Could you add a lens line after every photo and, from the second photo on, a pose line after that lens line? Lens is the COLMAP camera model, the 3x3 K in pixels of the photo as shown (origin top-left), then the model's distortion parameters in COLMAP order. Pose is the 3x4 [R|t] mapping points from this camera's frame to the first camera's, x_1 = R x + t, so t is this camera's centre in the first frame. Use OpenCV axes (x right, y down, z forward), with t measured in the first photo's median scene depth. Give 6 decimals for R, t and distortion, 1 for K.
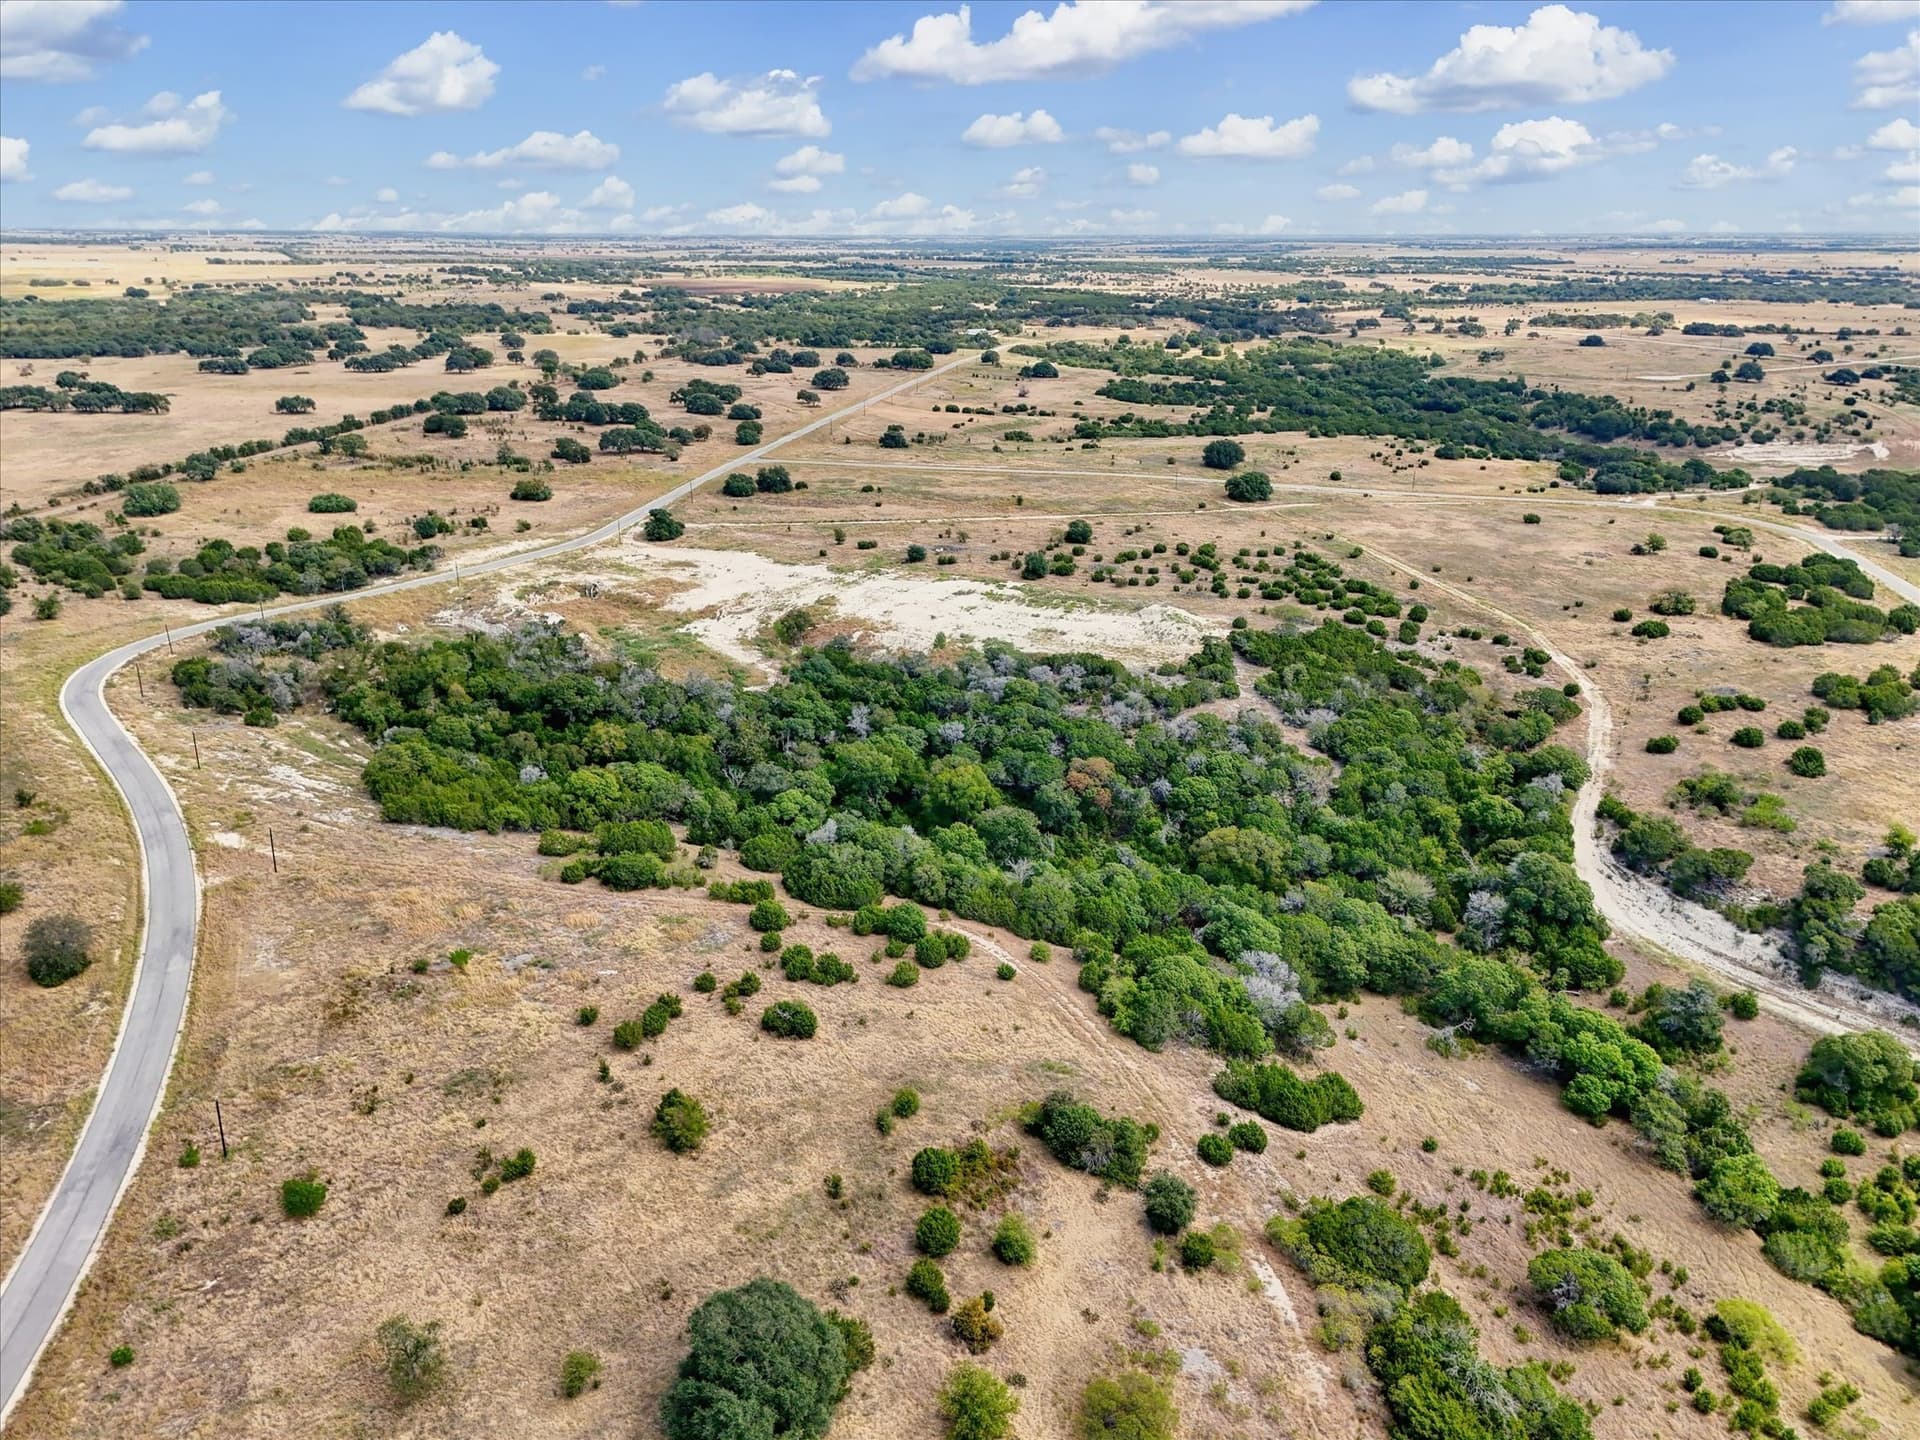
lens RADIAL K [[1411.1, 0, 961.1], [0, 1411.1, 735.2], [0, 0, 1]] dist [0.063027, -0.056126]
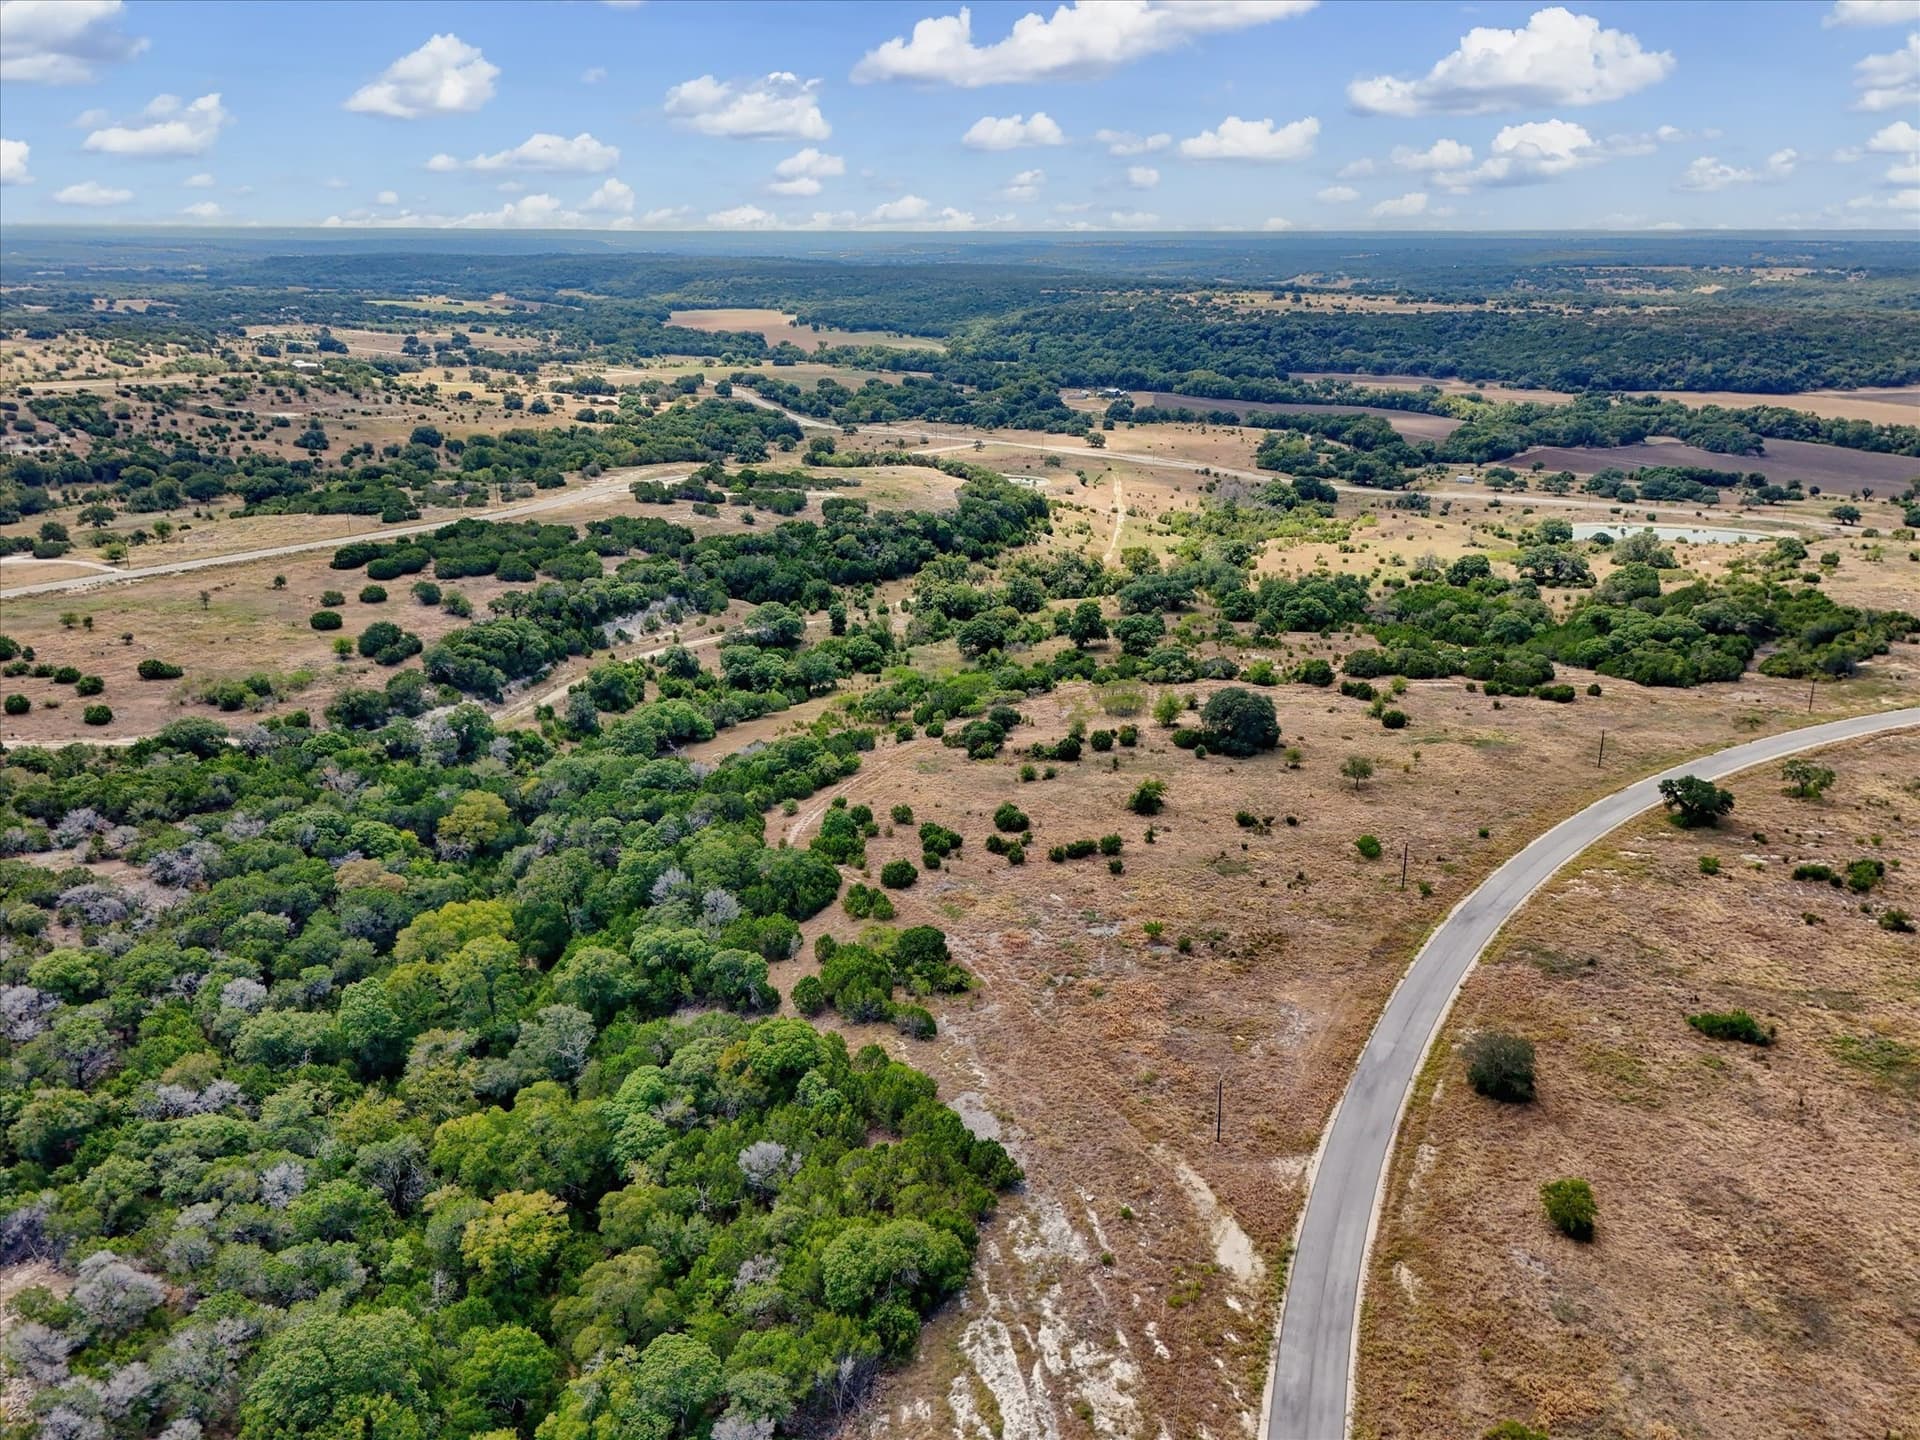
lens RADIAL K [[1411.1, 0, 961.1], [0, 1411.1, 735.2], [0, 0, 1]] dist [0.063027, -0.056126]
pose [[-0.618600, -0.268358, 0.738456, -0.251731], [0.261058, 0.816267, 0.515322, -0.133761], [-0.741068, 0.511558, -0.434886, 0.377341]]
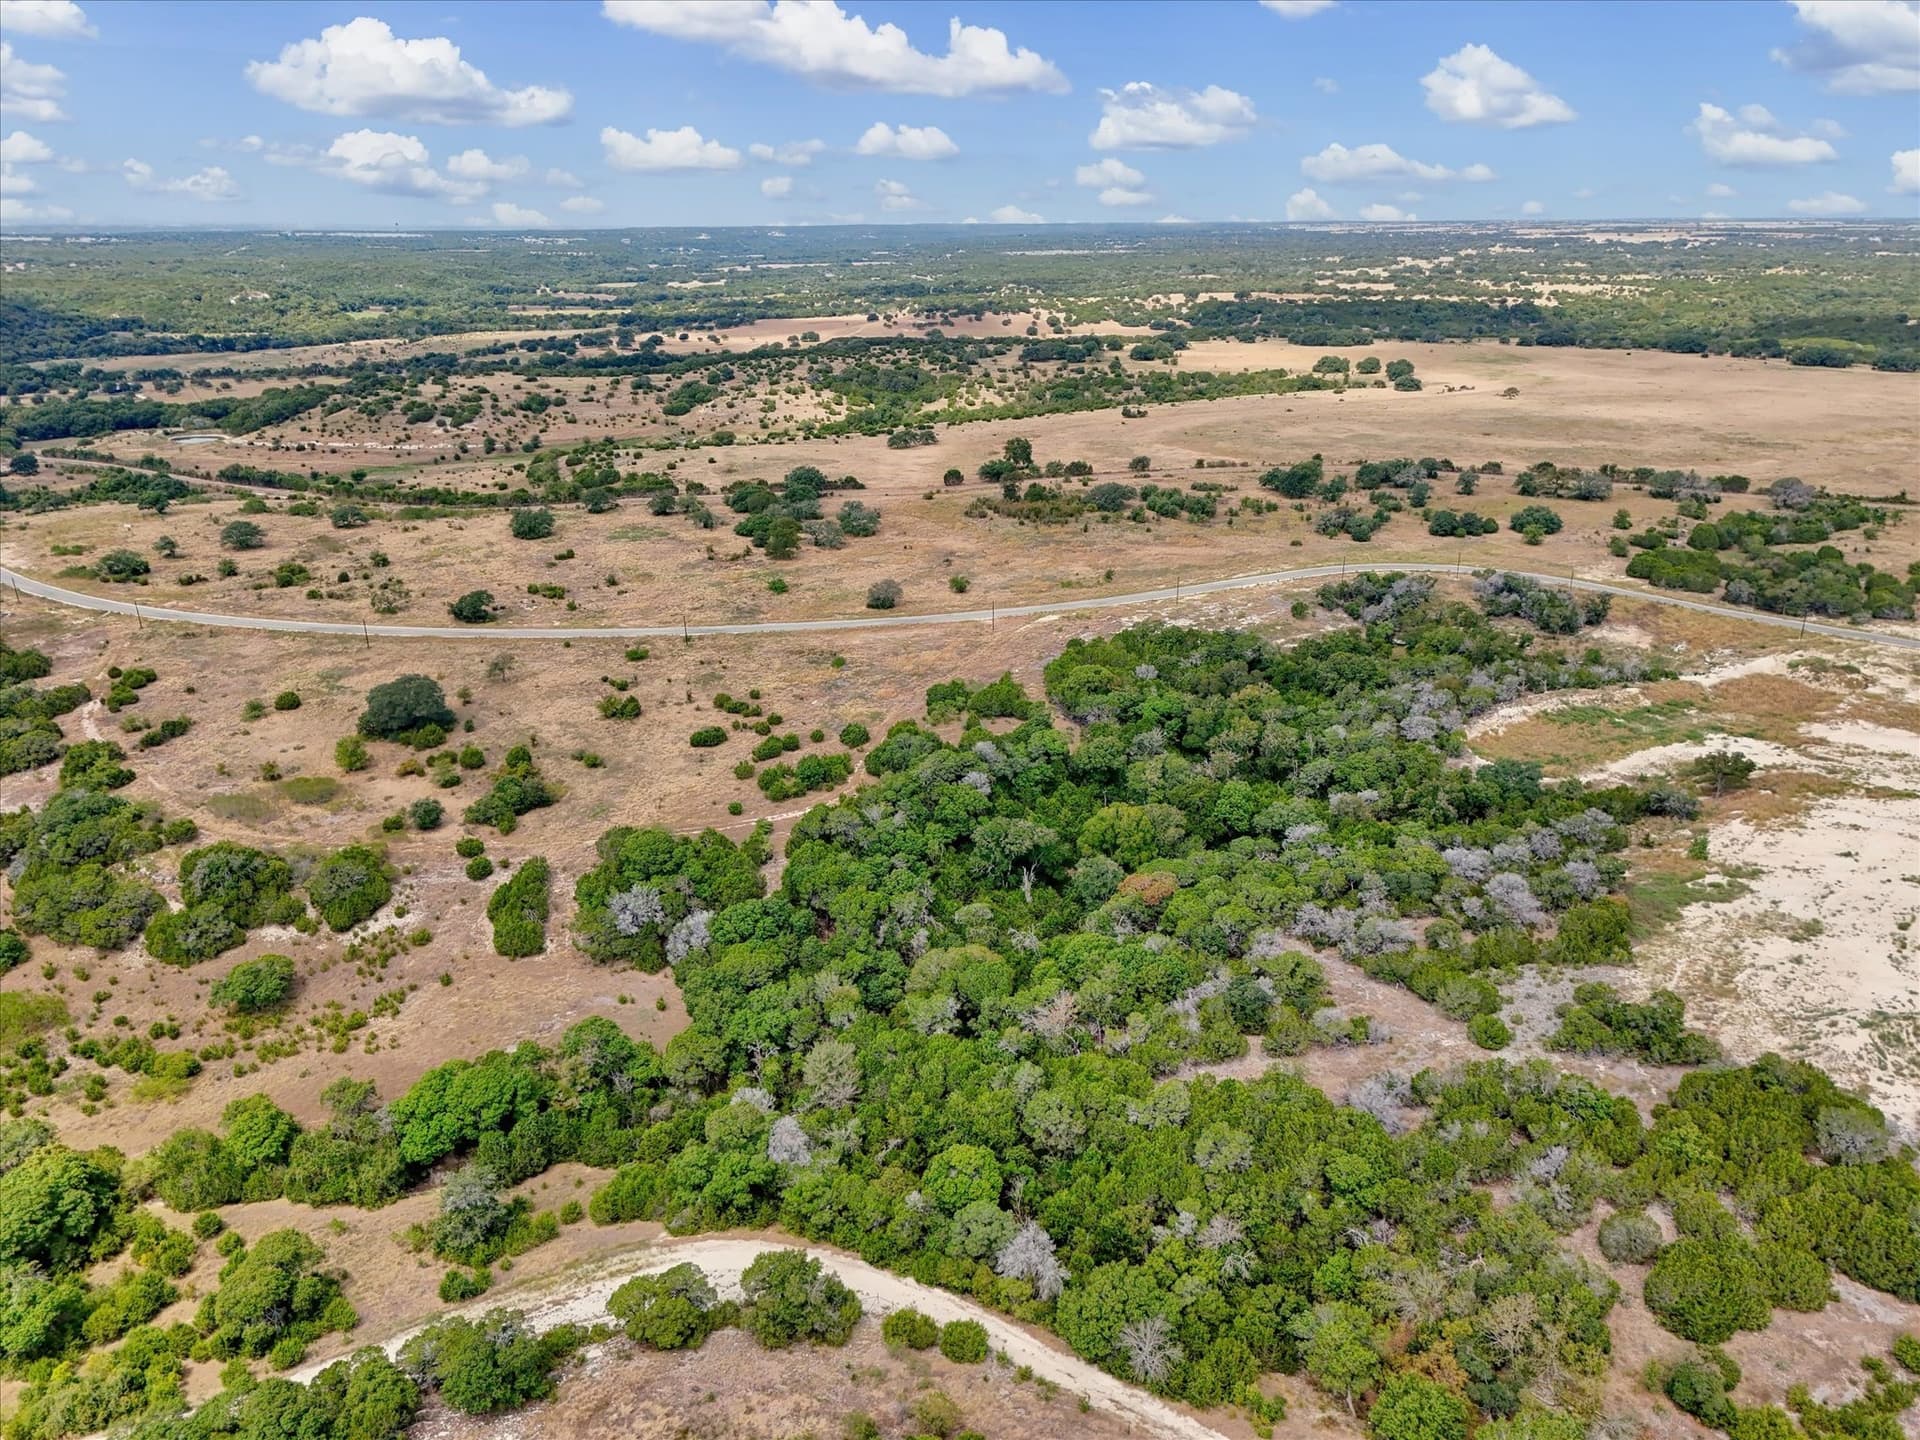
lens RADIAL K [[1411.1, 0, 961.1], [0, 1411.1, 735.2], [0, 0, 1]] dist [0.063027, -0.056126]
pose [[-0.213581, 0.331749, -0.918872, 0.298549], [-0.326811, 0.862121, 0.387223, -0.117923], [0.920640, 0.383001, -0.075714, 0.329580]]
